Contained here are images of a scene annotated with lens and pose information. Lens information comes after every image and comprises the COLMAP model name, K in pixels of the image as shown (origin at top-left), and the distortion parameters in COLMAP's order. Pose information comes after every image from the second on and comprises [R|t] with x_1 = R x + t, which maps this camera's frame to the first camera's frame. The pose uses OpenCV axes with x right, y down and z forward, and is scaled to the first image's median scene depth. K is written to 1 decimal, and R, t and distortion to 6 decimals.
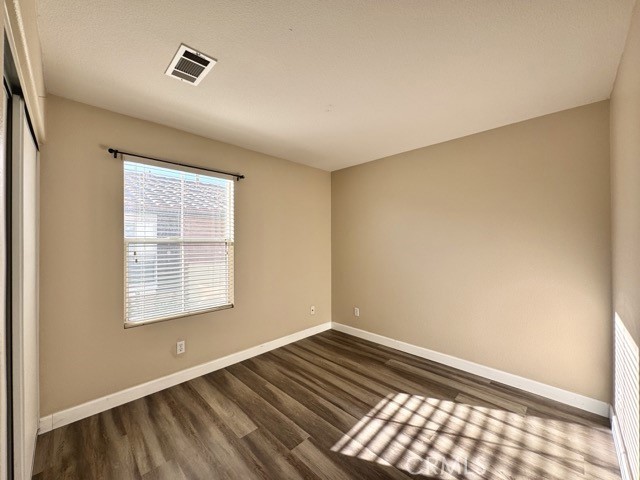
lens RADIAL K [[255.9, 0, 320.8], [0, 255.9, 241.4], [0, 0, 1]] dist [-0.002539, 0.000243]
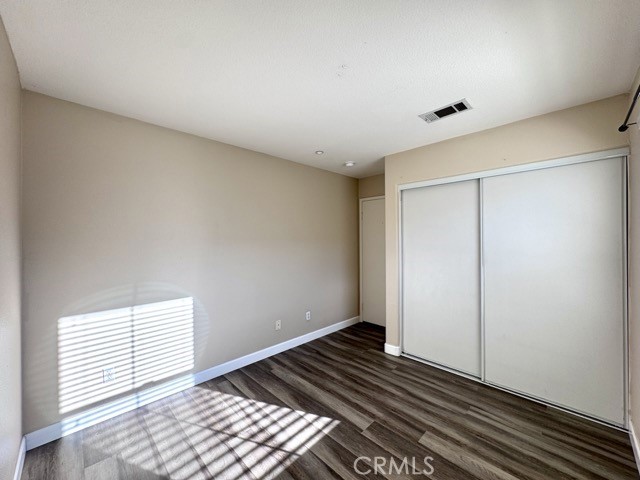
lens RADIAL K [[255.9, 0, 318.5], [0, 255.9, 241.9], [0, 0, 1]] dist [-0.002539, 0.000243]
pose [[-0.999814, 0.011050, 0.015801, 0.106153], [0.011204, 0.999890, 0.009741, -0.029669], [-0.015692, 0.009917, -0.999828, 2.029877]]
